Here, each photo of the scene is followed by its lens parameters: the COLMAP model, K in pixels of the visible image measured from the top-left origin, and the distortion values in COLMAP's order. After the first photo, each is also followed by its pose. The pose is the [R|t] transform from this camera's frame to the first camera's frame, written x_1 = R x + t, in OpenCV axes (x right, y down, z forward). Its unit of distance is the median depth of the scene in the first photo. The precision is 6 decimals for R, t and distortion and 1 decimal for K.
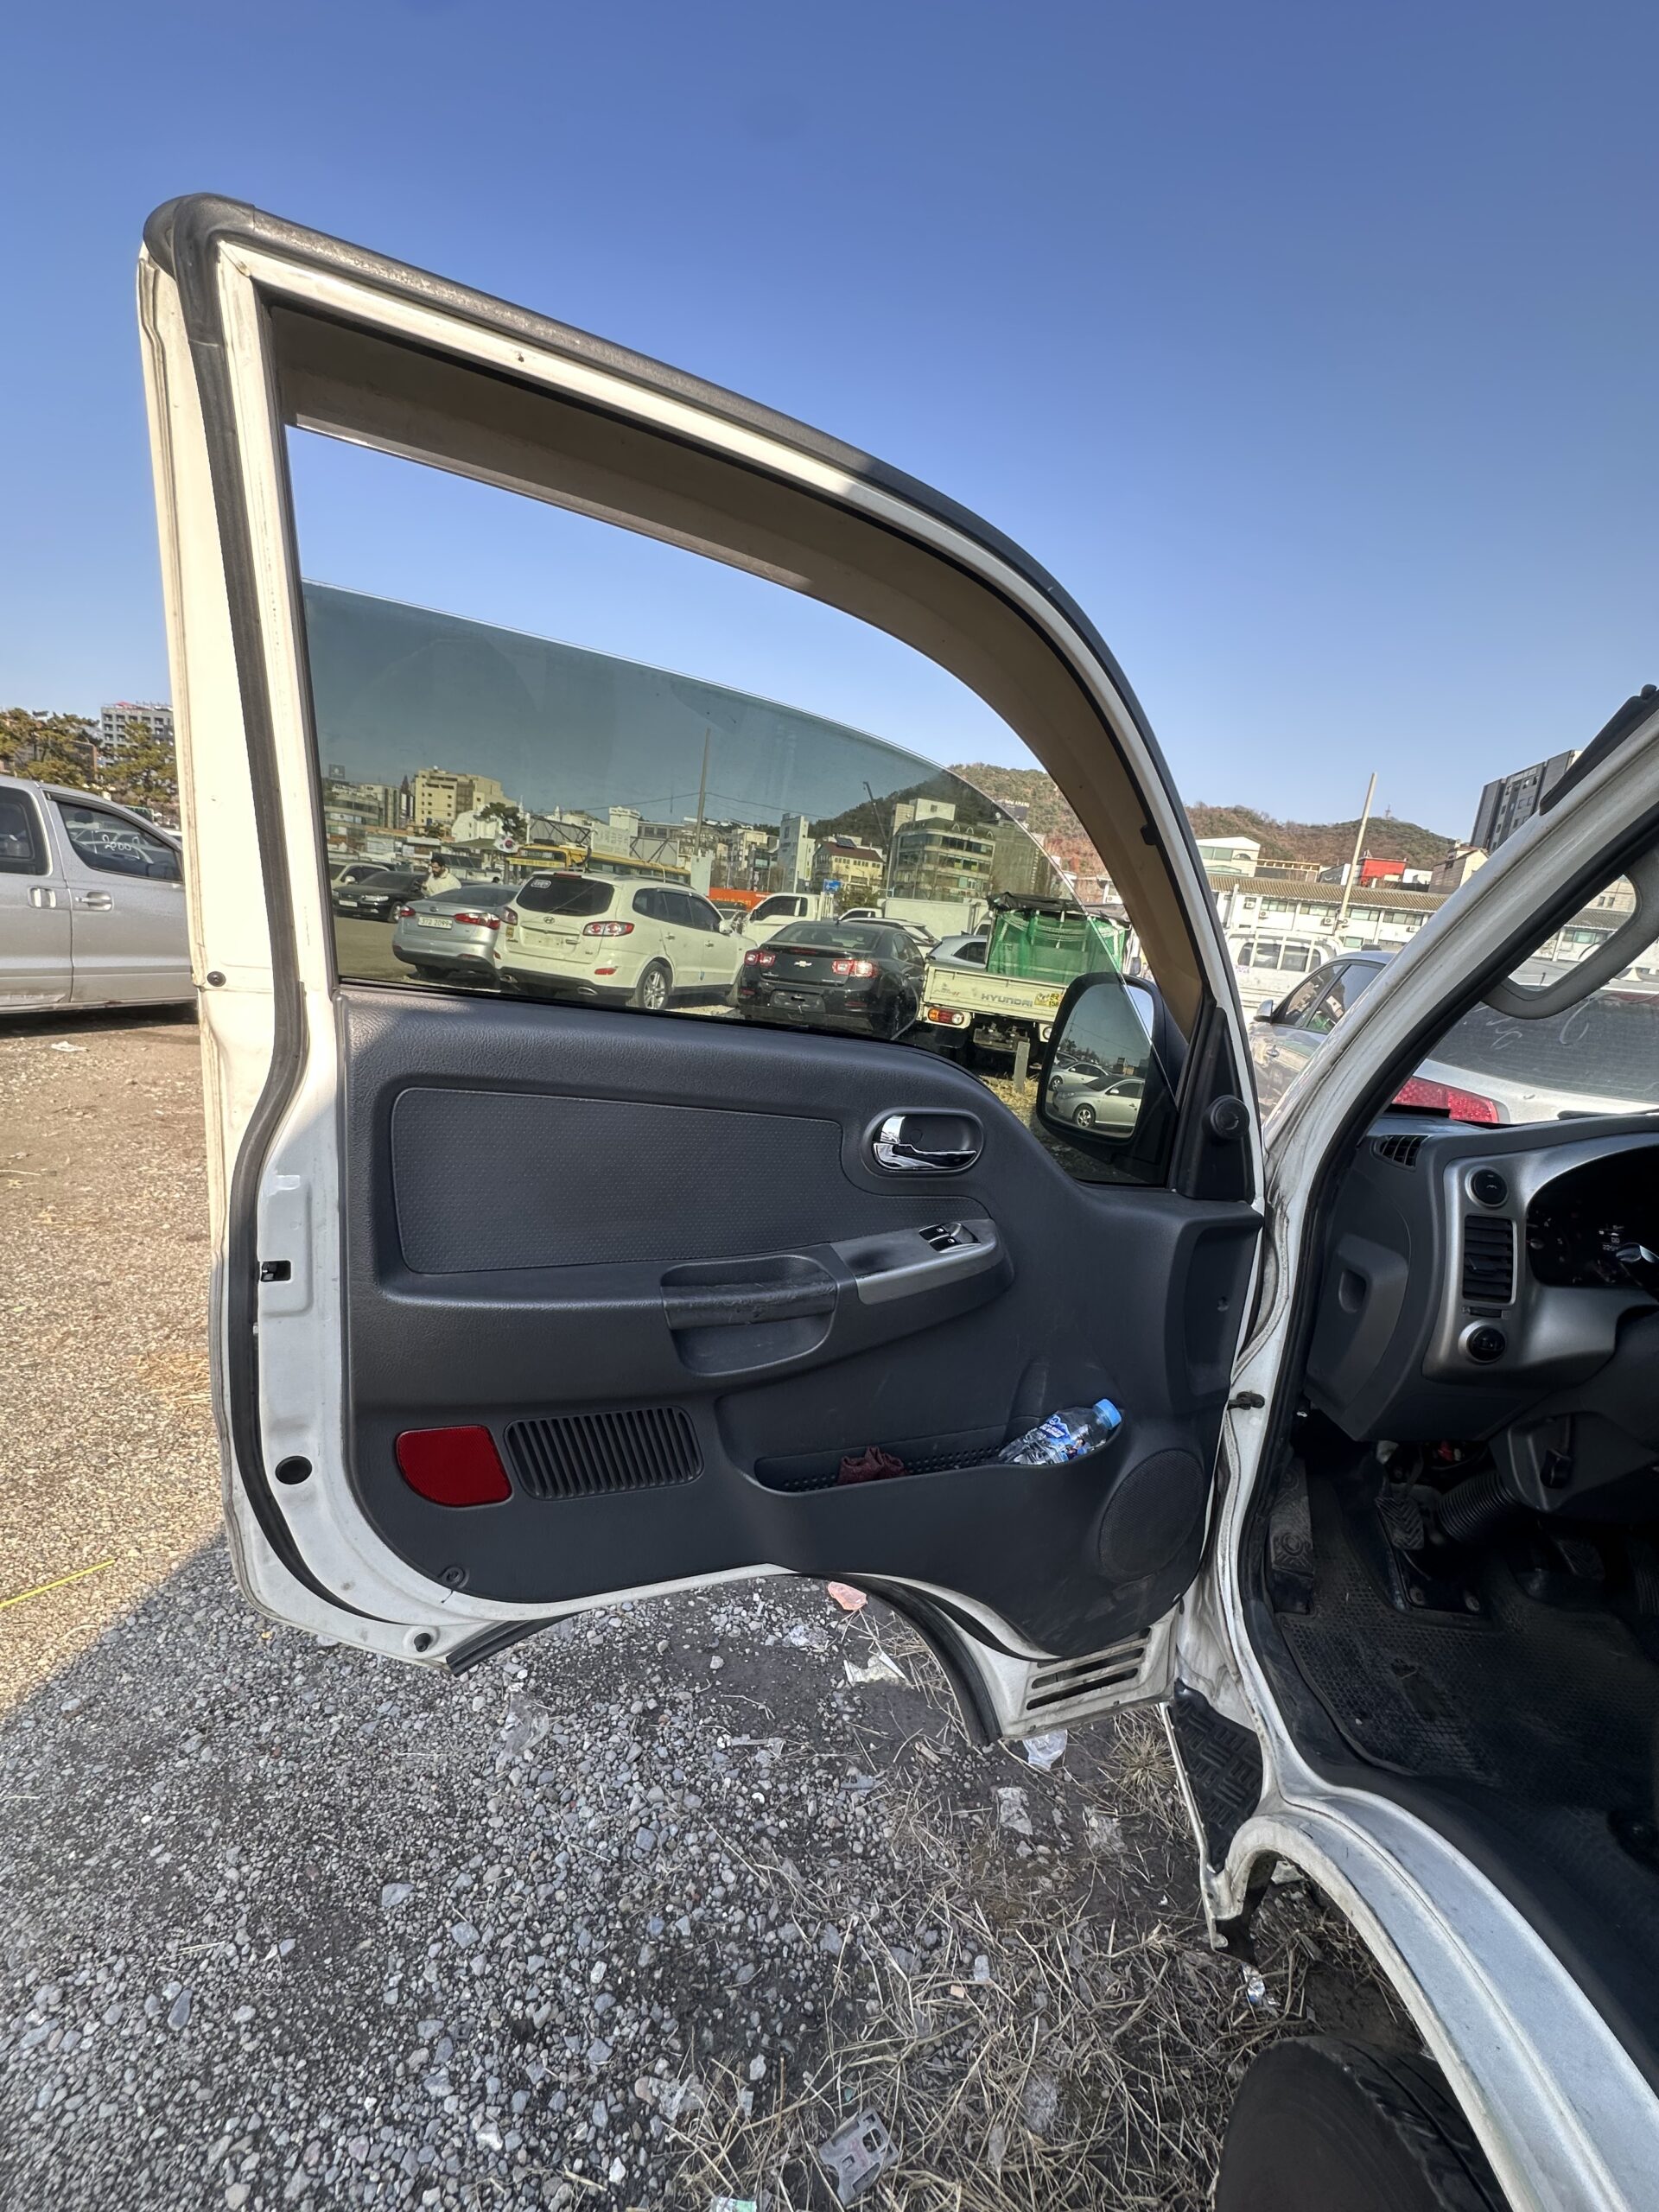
lens RADIAL K [[888.2, 0, 821.8], [0, 888.2, 1101.2], [0, 0, 1]] dist [-0.003532, 0.000484]
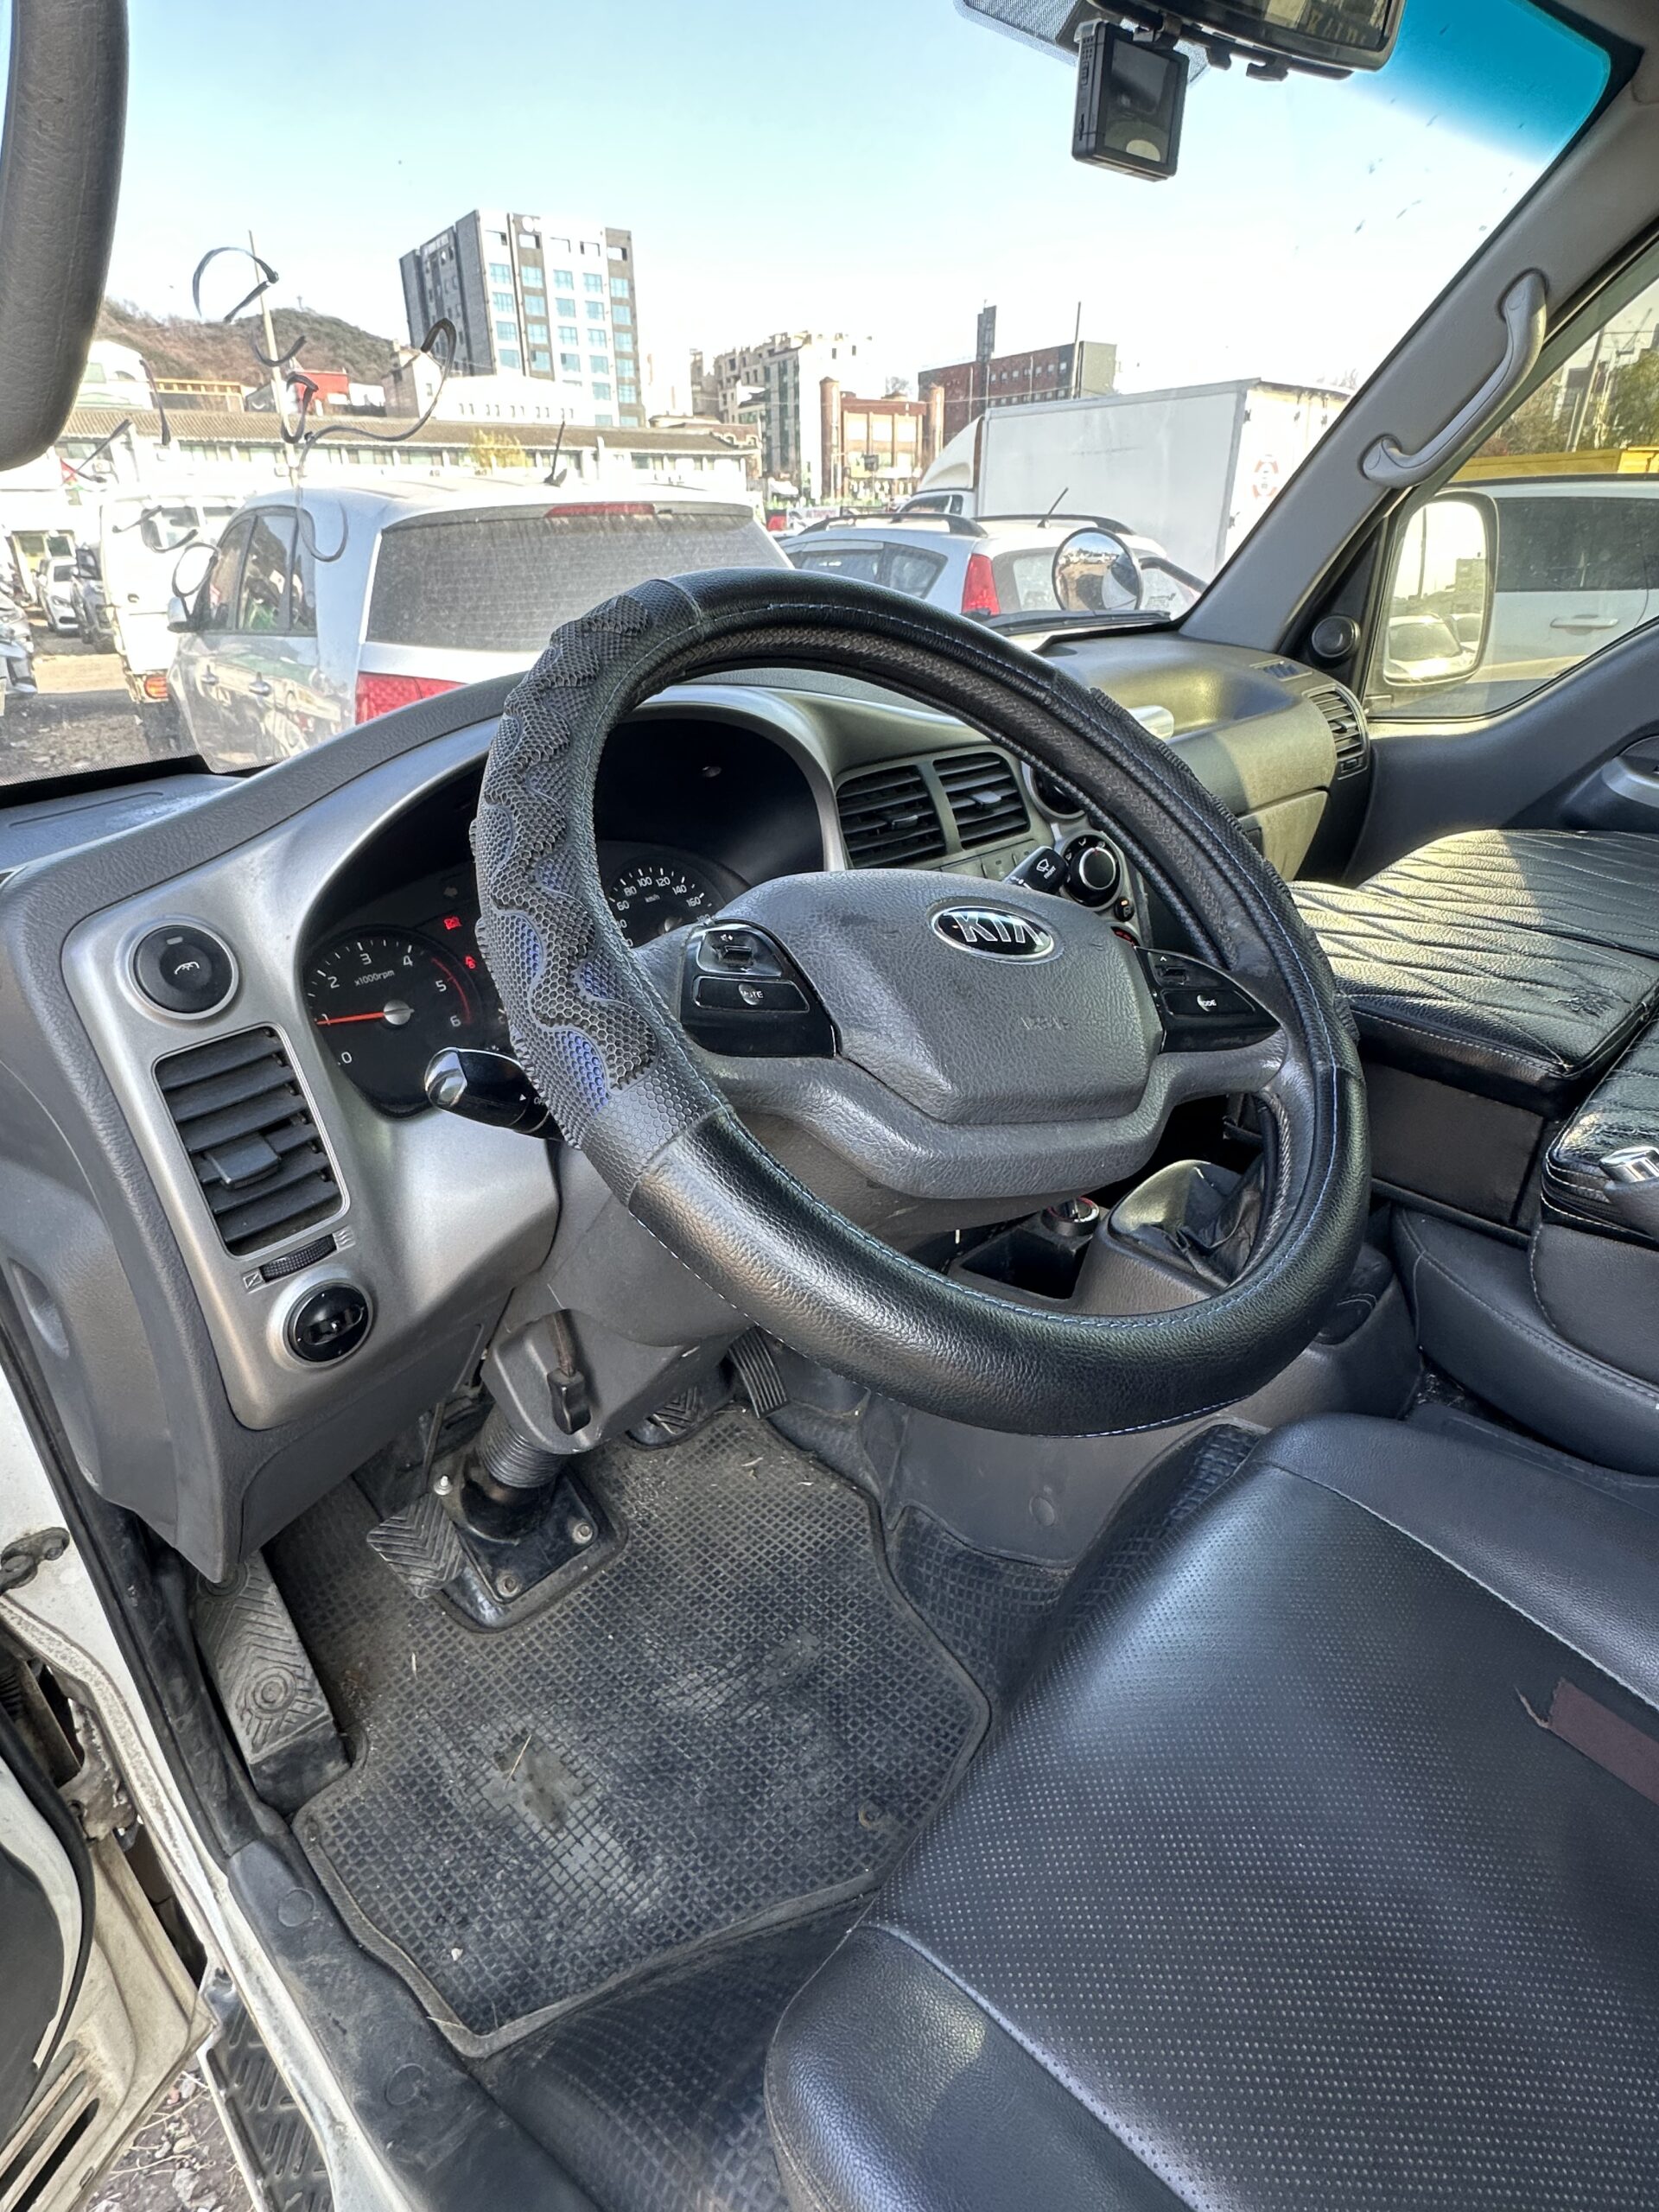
lens RADIAL K [[1157.9, 0, 817.4], [0, 1157.9, 1086.1], [0, 0, 1]] dist [-0.003801, 0.000293]
pose [[0.624013, -0.436516, 0.648121, 0.436134], [0.239888, 0.896384, 0.372759, 0.016298], [-0.743681, -0.077130, 0.664071, 0.346969]]
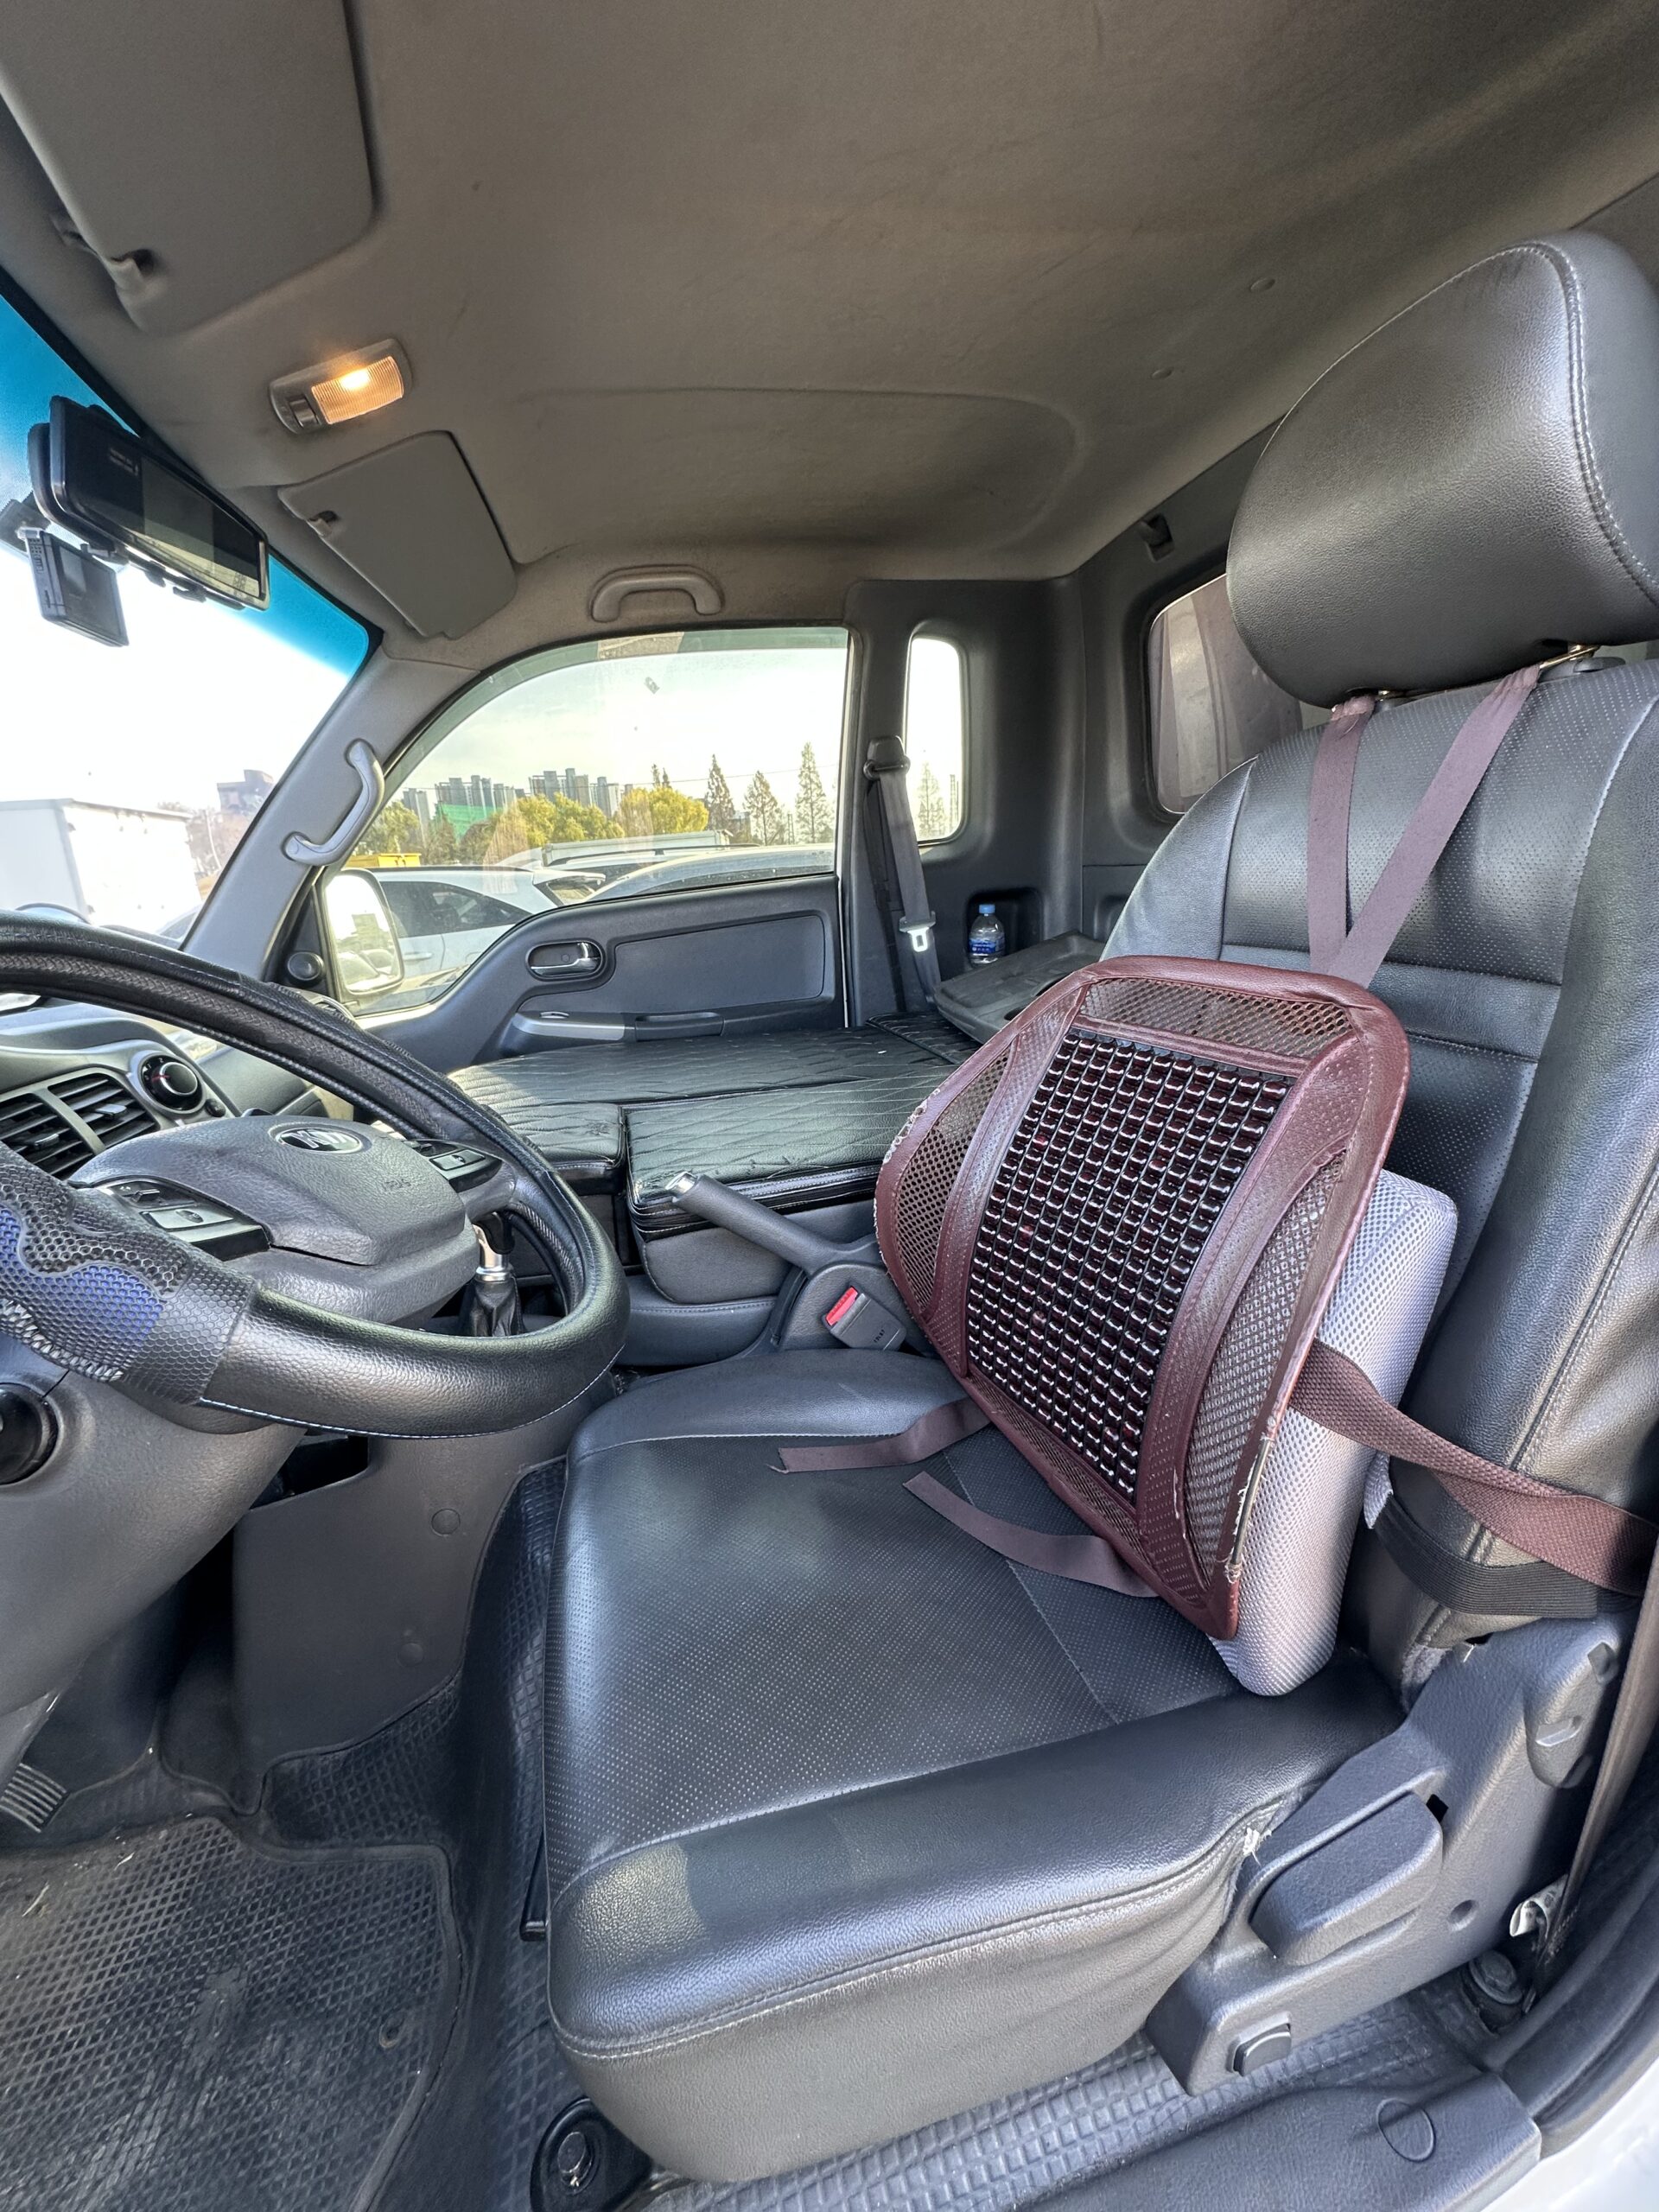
lens RADIAL K [[888.2, 0, 831.4], [0, 888.2, 1099.3], [0, 0, 1]] dist [-0.003532, 0.000484]
pose [[-0.333316, -0.314633, 0.888767, 0.330045], [0.213092, 0.893140, 0.396098, 0.004182], [-0.918418, 0.321415, -0.230651, 0.434921]]
